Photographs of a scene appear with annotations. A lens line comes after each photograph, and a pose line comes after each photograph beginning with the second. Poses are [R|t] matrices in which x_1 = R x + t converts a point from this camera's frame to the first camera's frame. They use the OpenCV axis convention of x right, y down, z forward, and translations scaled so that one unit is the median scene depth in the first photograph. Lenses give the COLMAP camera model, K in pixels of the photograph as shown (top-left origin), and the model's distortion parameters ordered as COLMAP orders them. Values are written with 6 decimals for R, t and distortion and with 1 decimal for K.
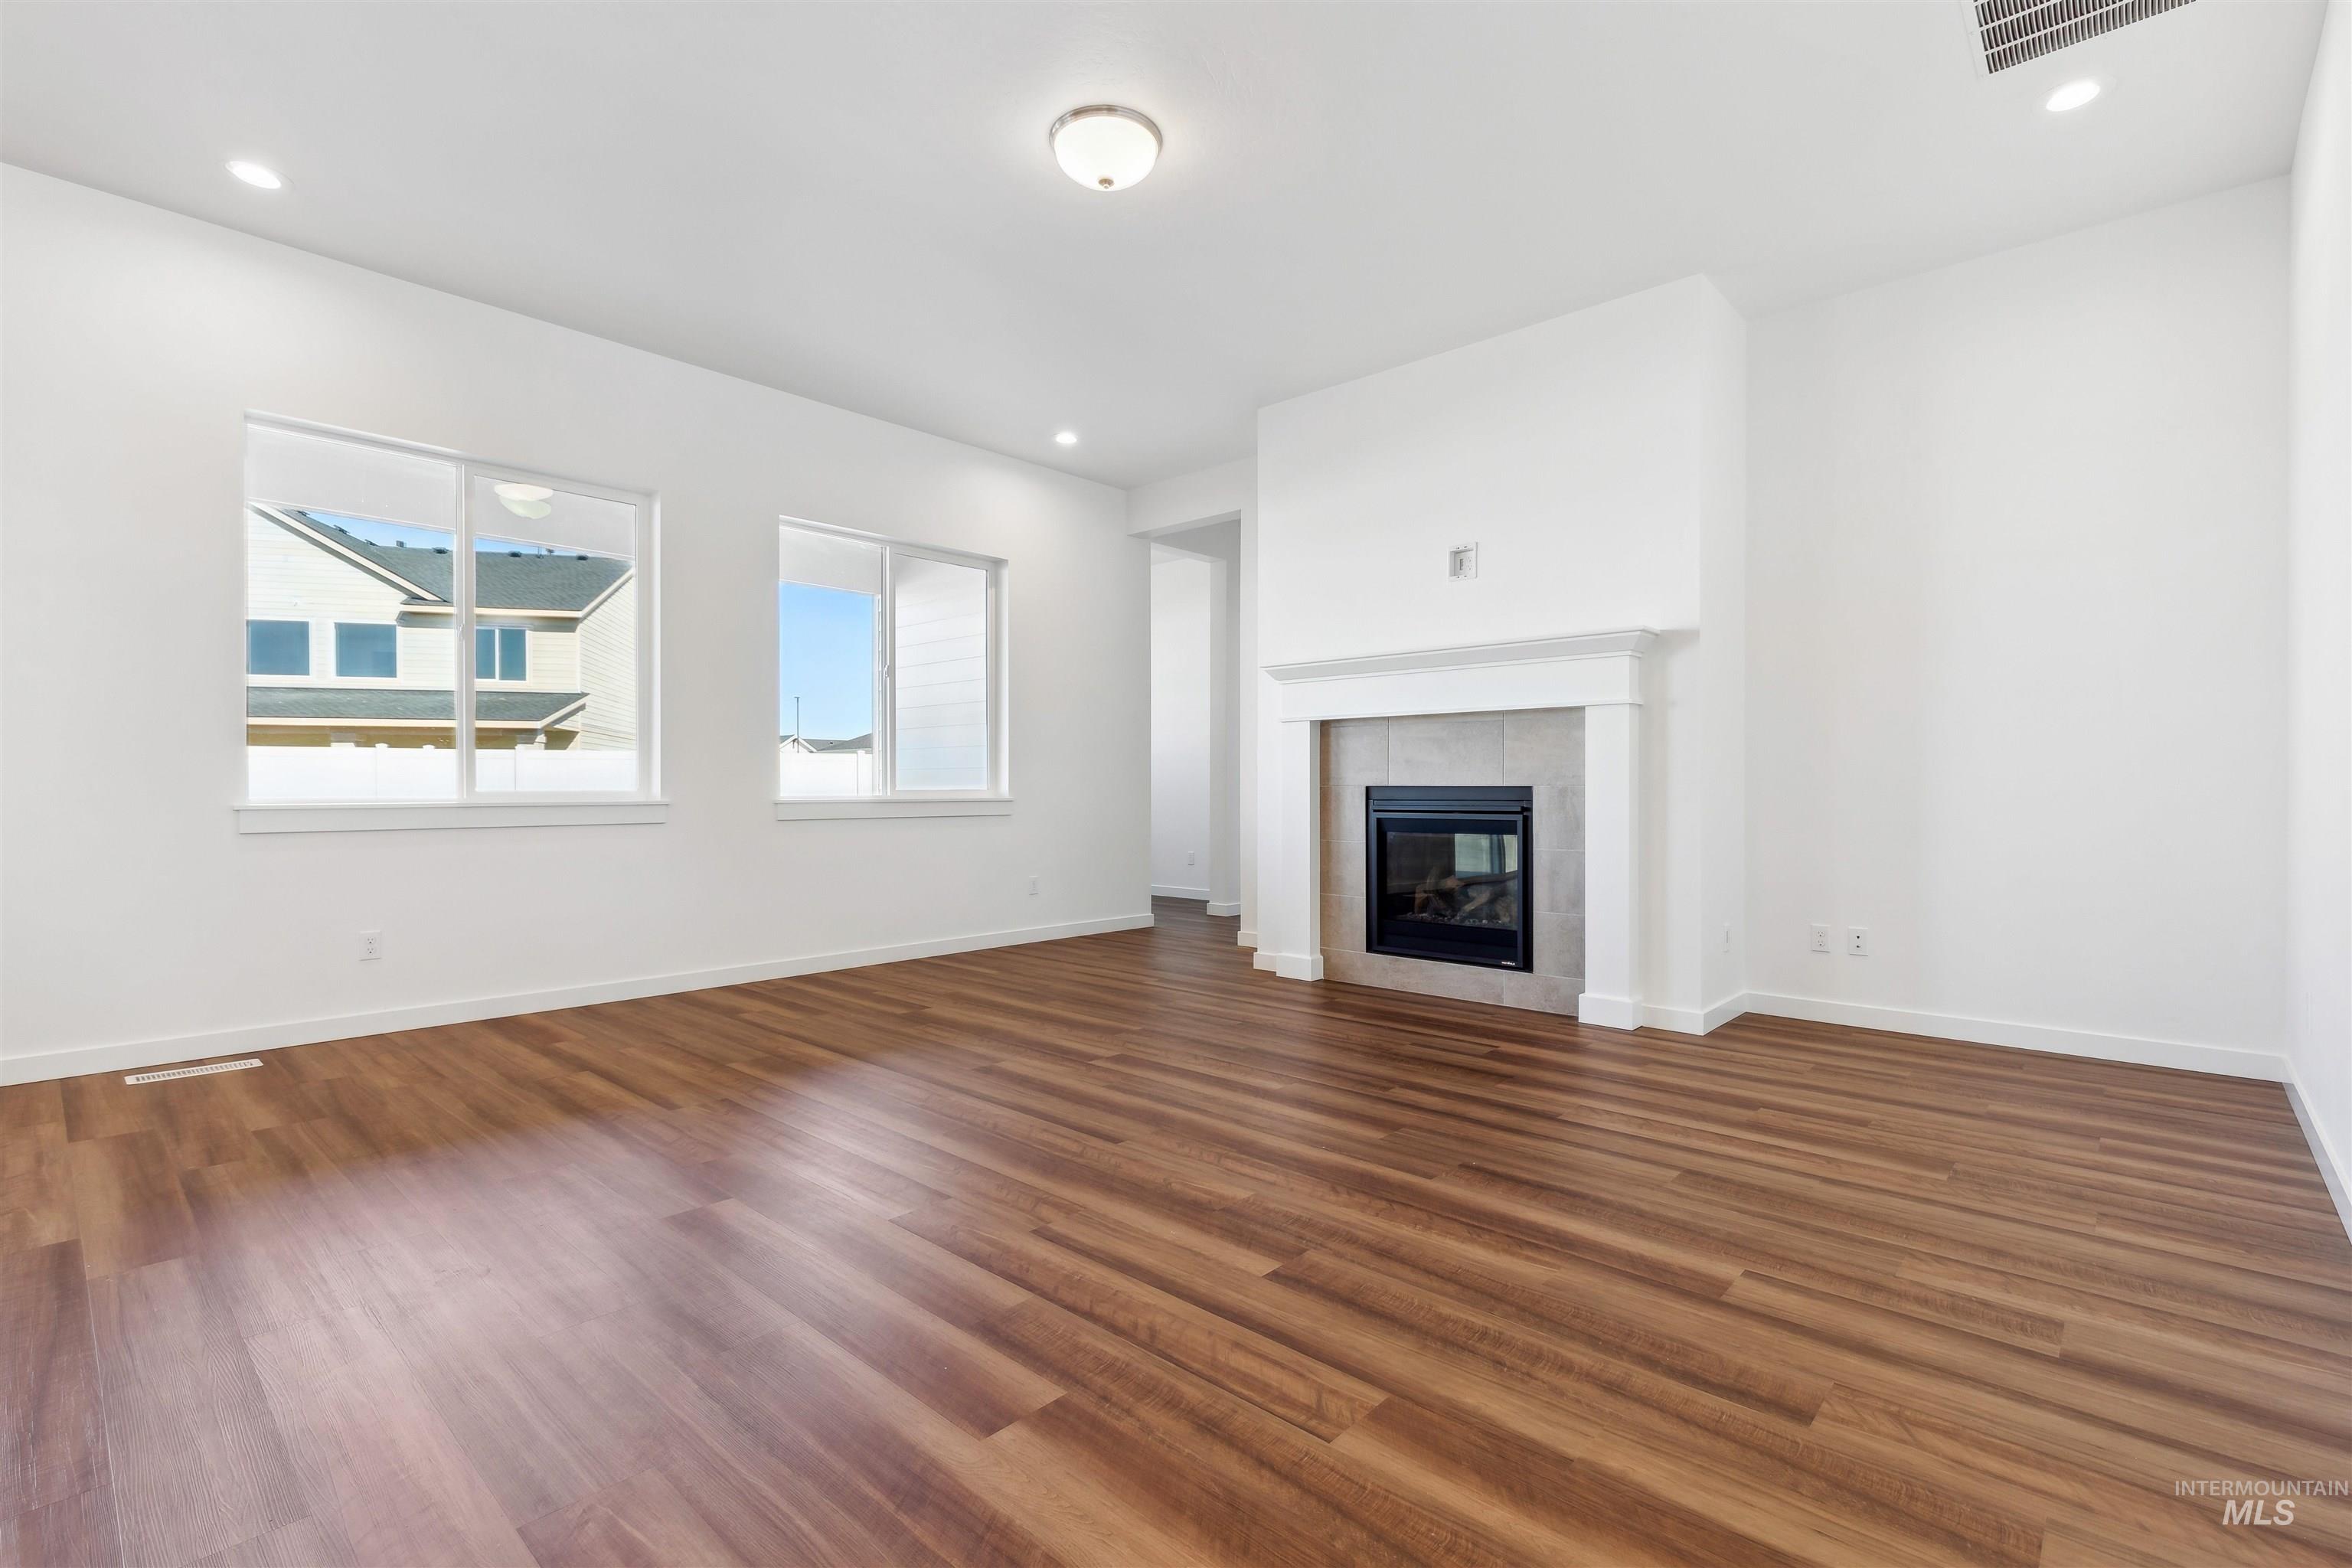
lens RADIAL K [[1055.9, 0, 1176.0], [0, 1055.9, 784.0], [0, 0, 1]] dist [0.007905, -0.000246]
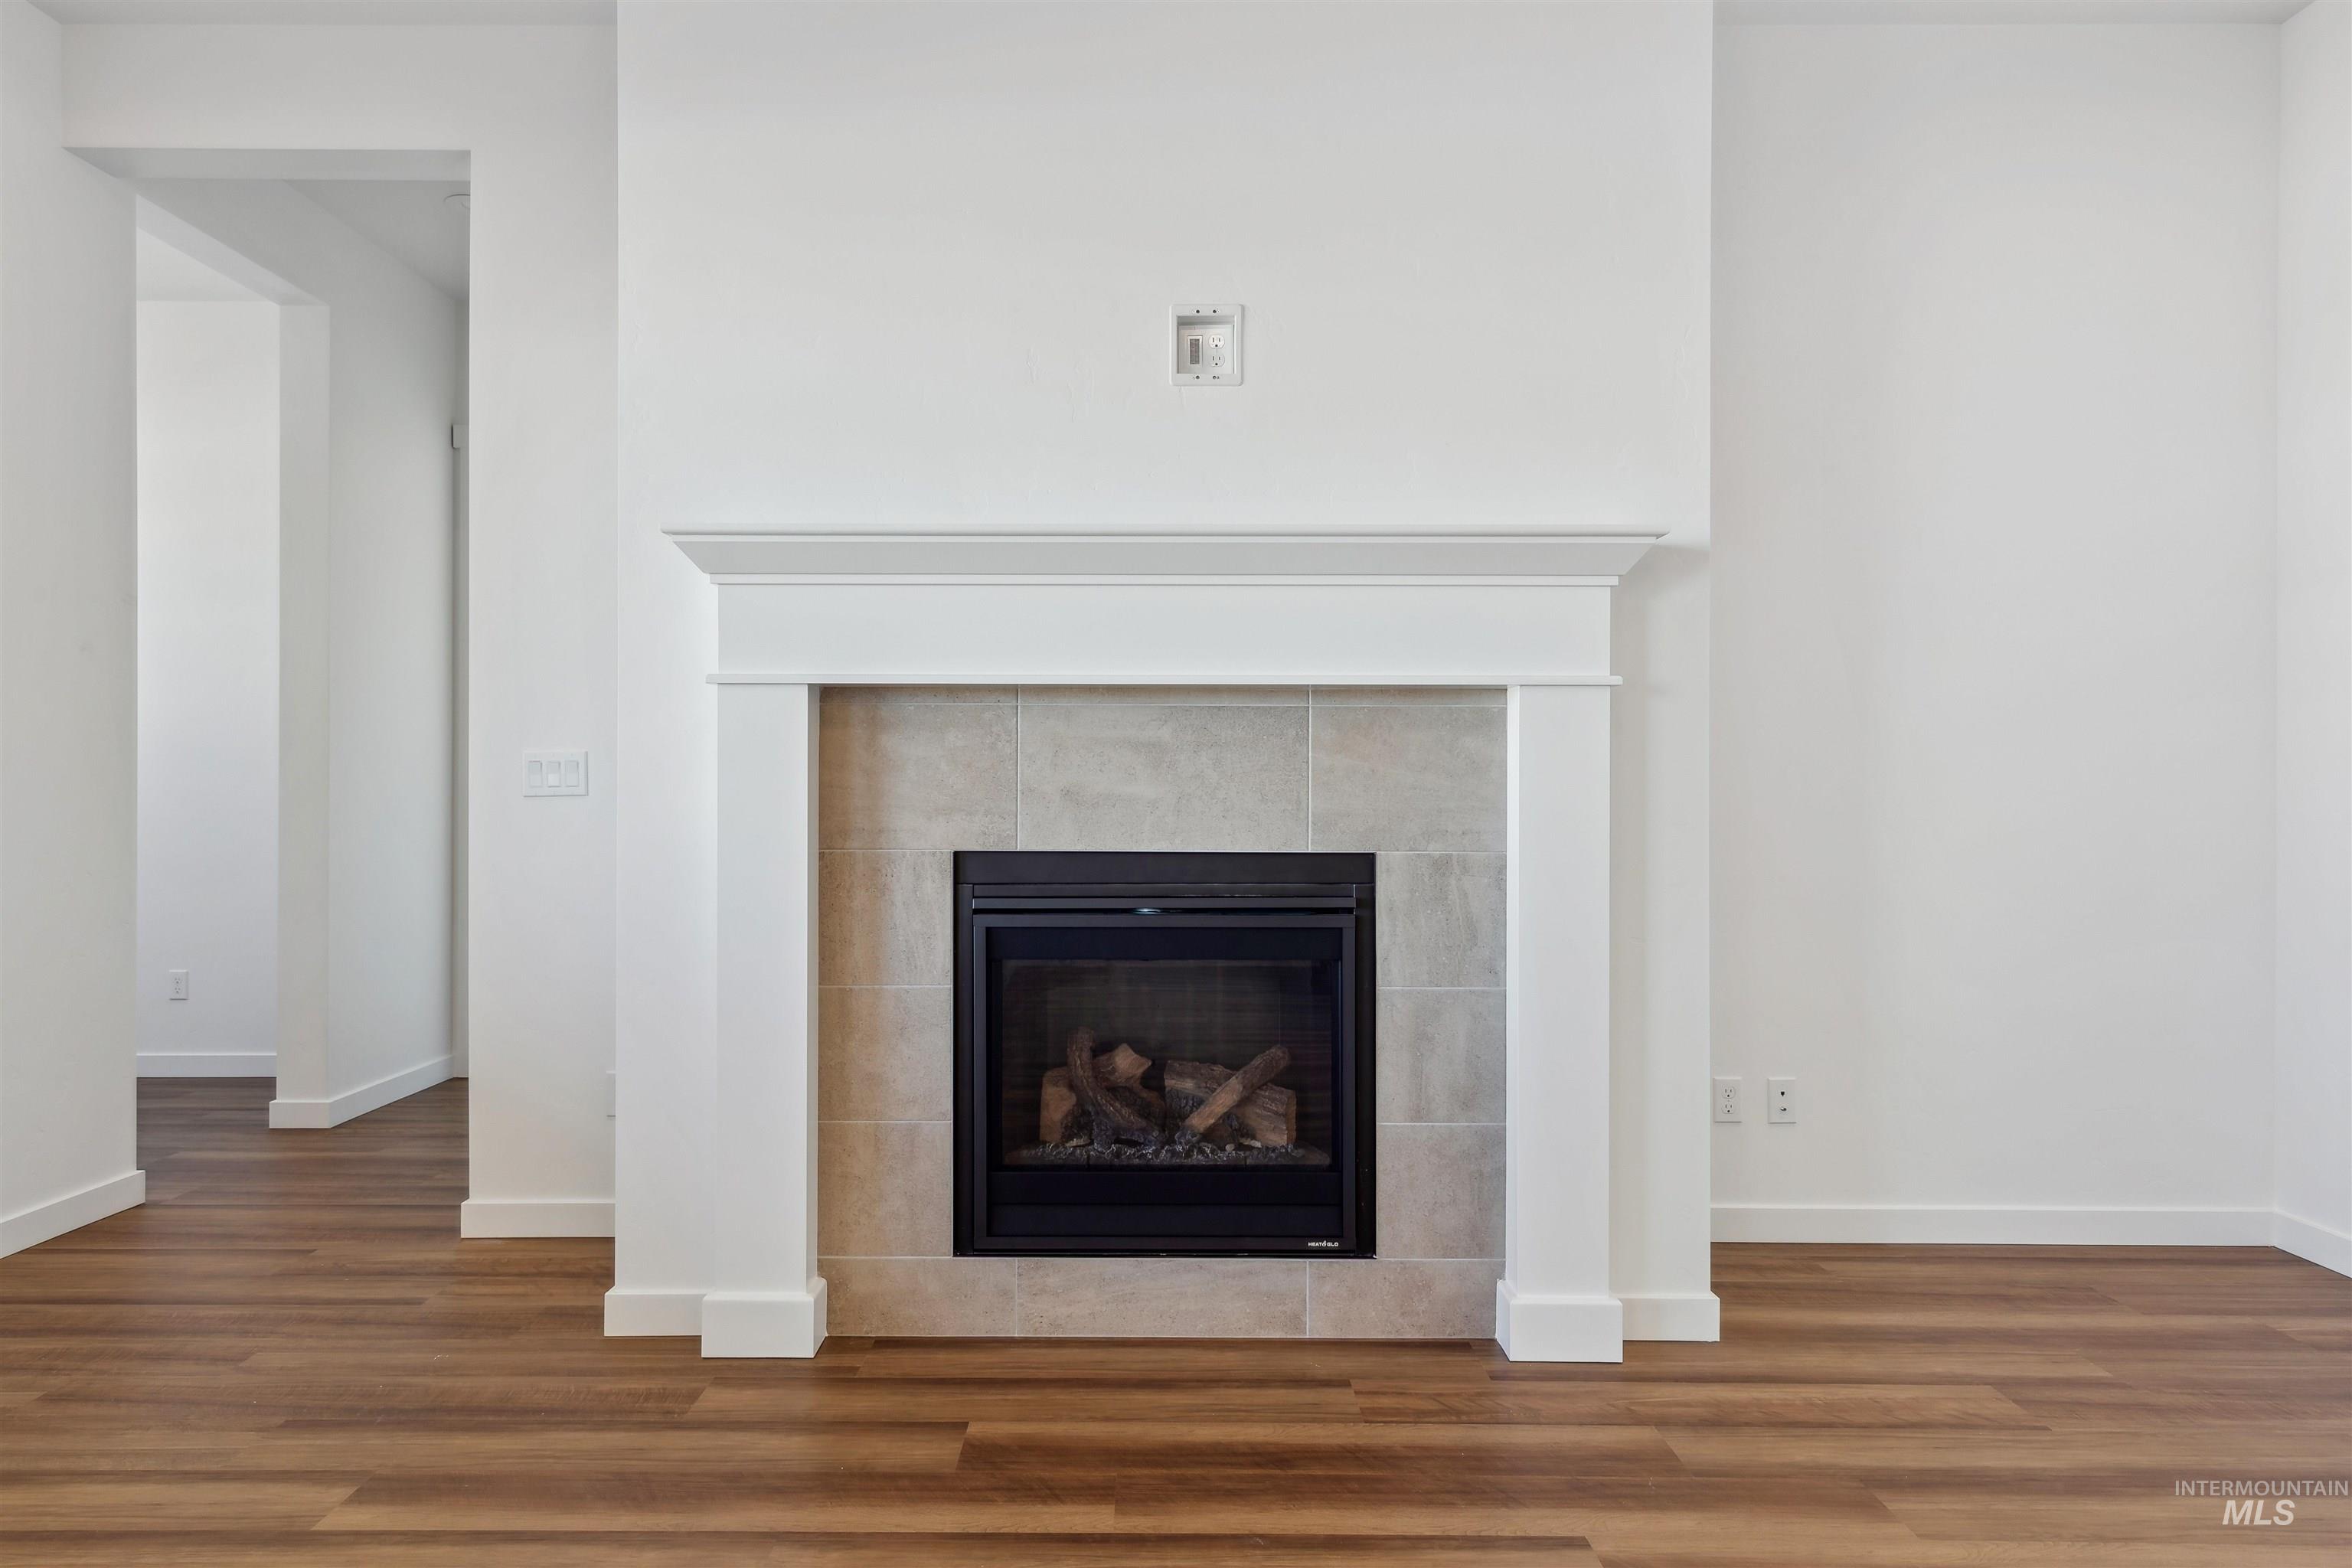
lens RADIAL K [[1330.5, 0, 1141.6], [0, 1330.5, 788.3], [0, 0, 1]] dist [0.000867, 0.000347]
pose [[0.736842, 0.004939, 0.676047, -0.116033], [-0.005239, 0.999985, -0.001596, -0.021891], [-0.676044, -0.002366, 0.736857, 0.570570]]
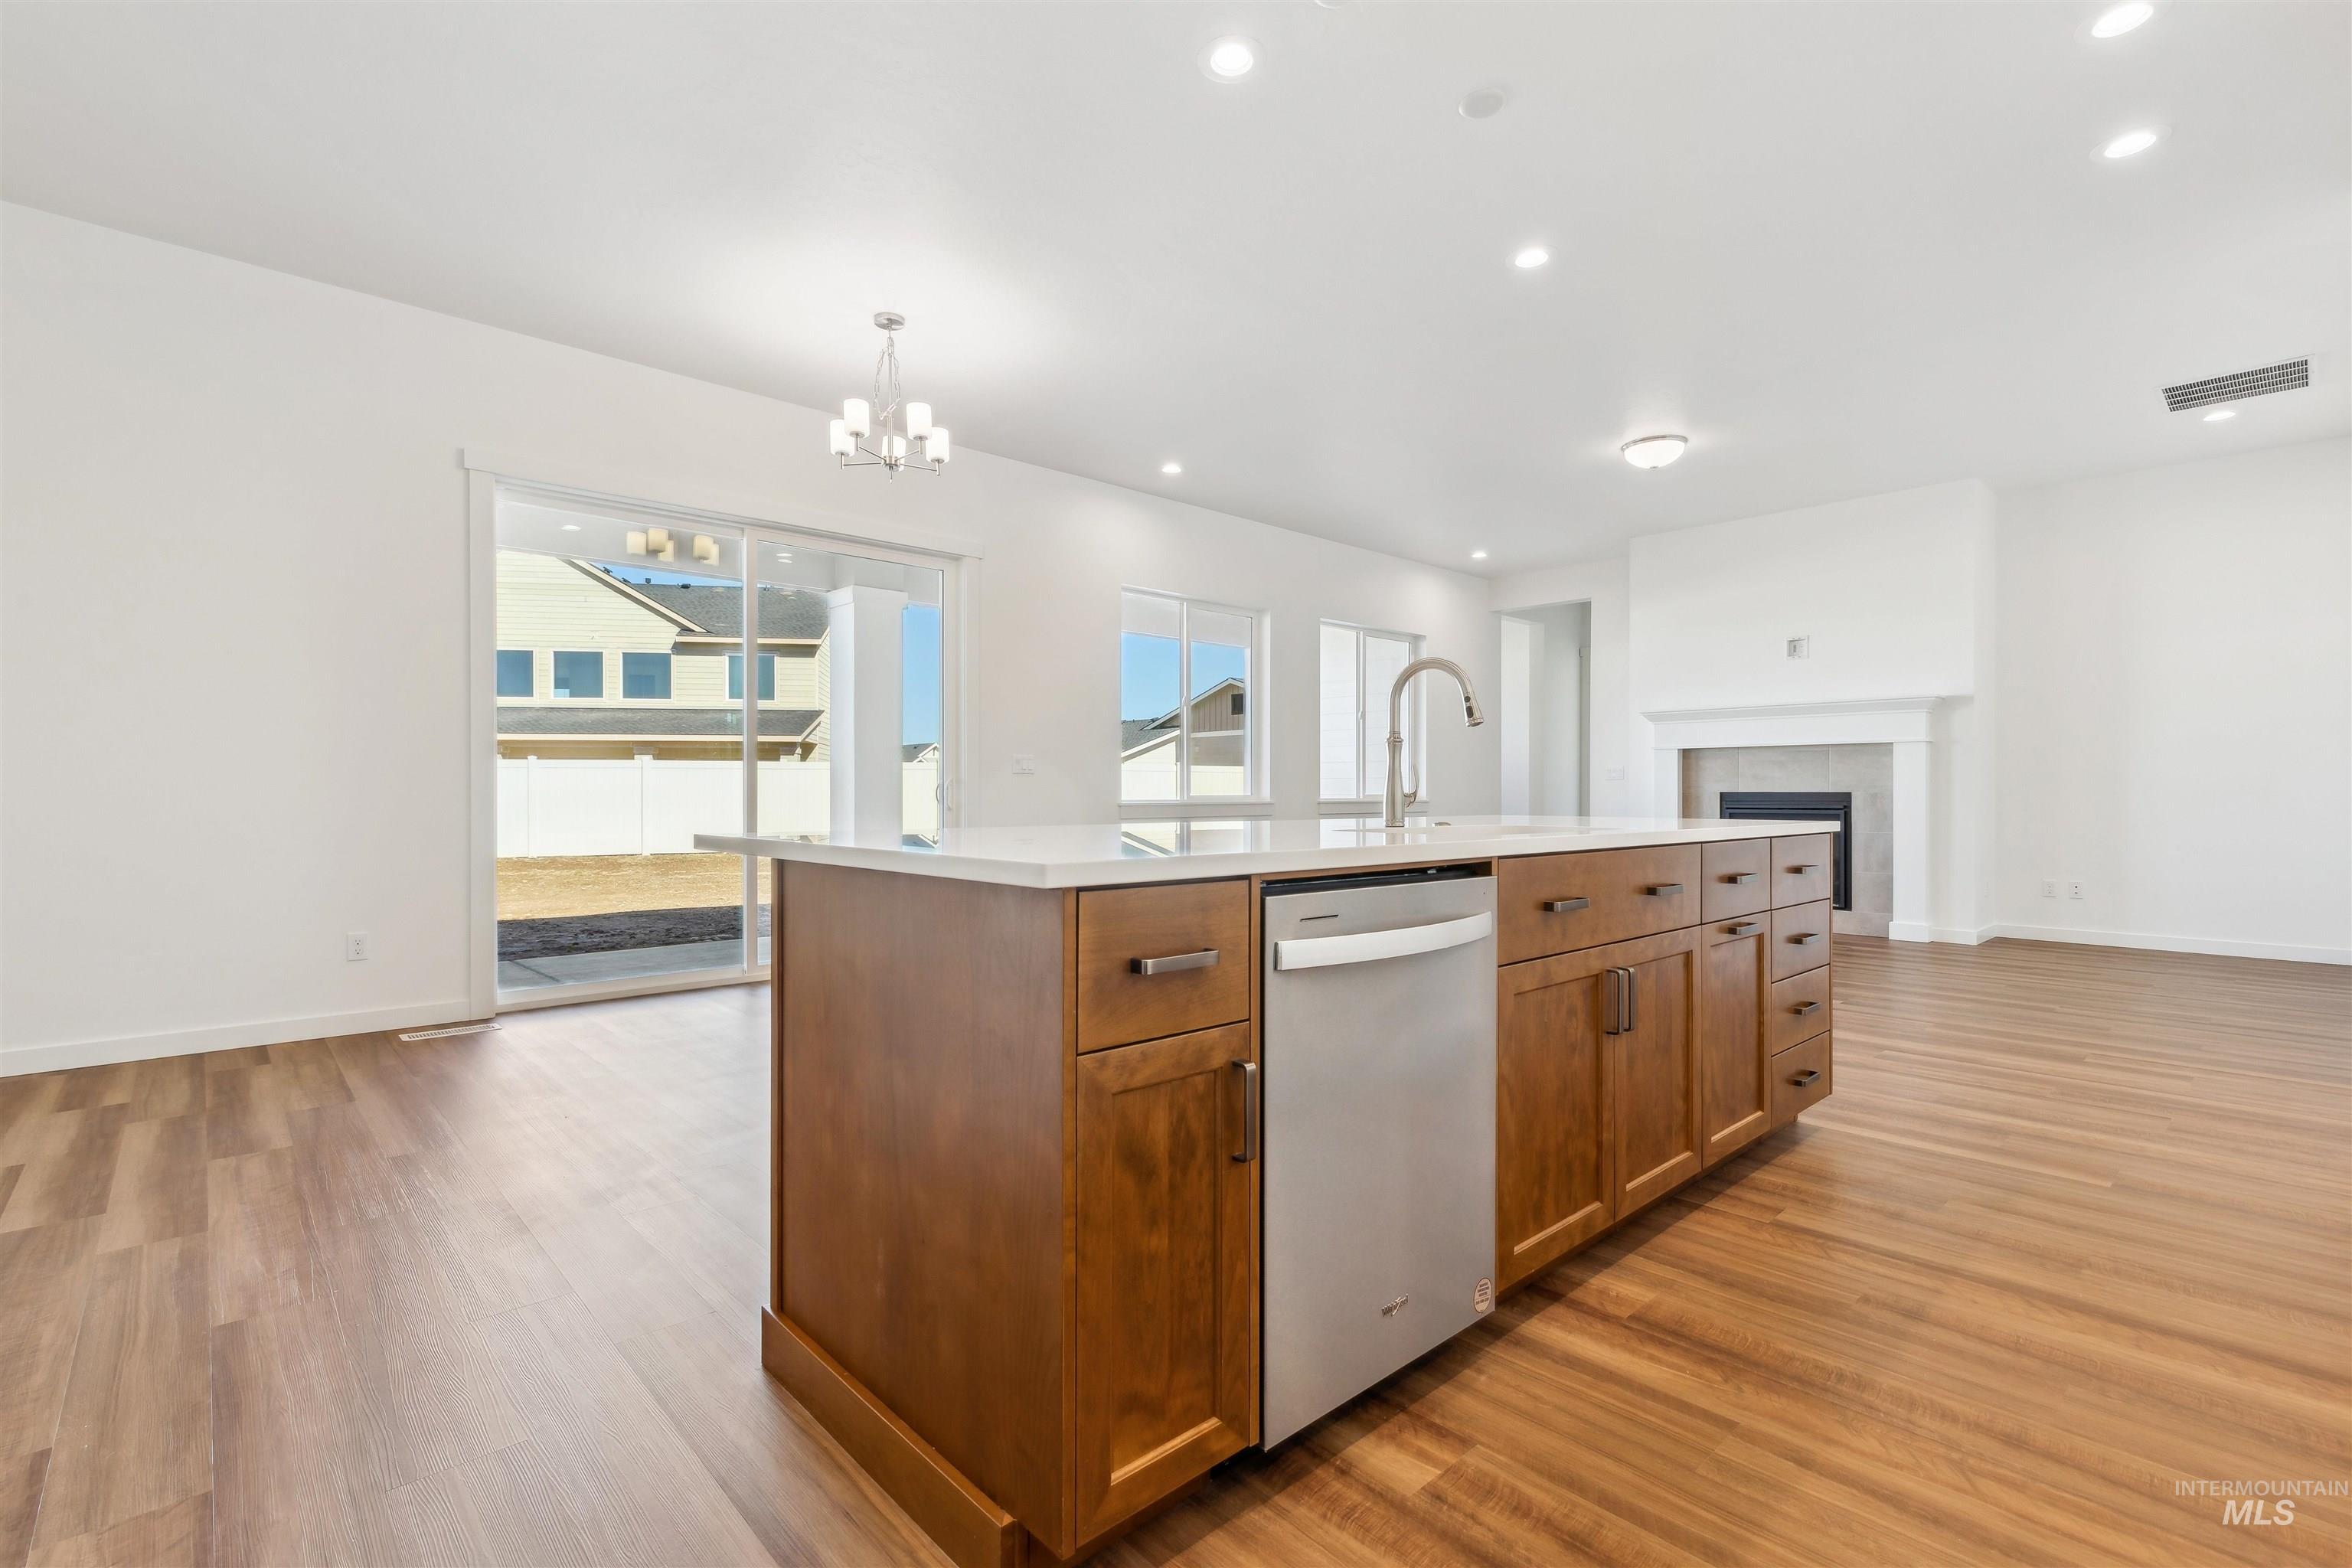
lens RADIAL K [[1061.6, 0, 1166.7], [0, 1061.6, 795.2], [0, 0, 1]] dist [0.008266, -0.000083]
pose [[0.996220, -0.000621, -0.086860, -0.482113], [0.001122, 0.999983, 0.005723, -0.003691], [0.086855, -0.005799, 0.996204, -0.596492]]
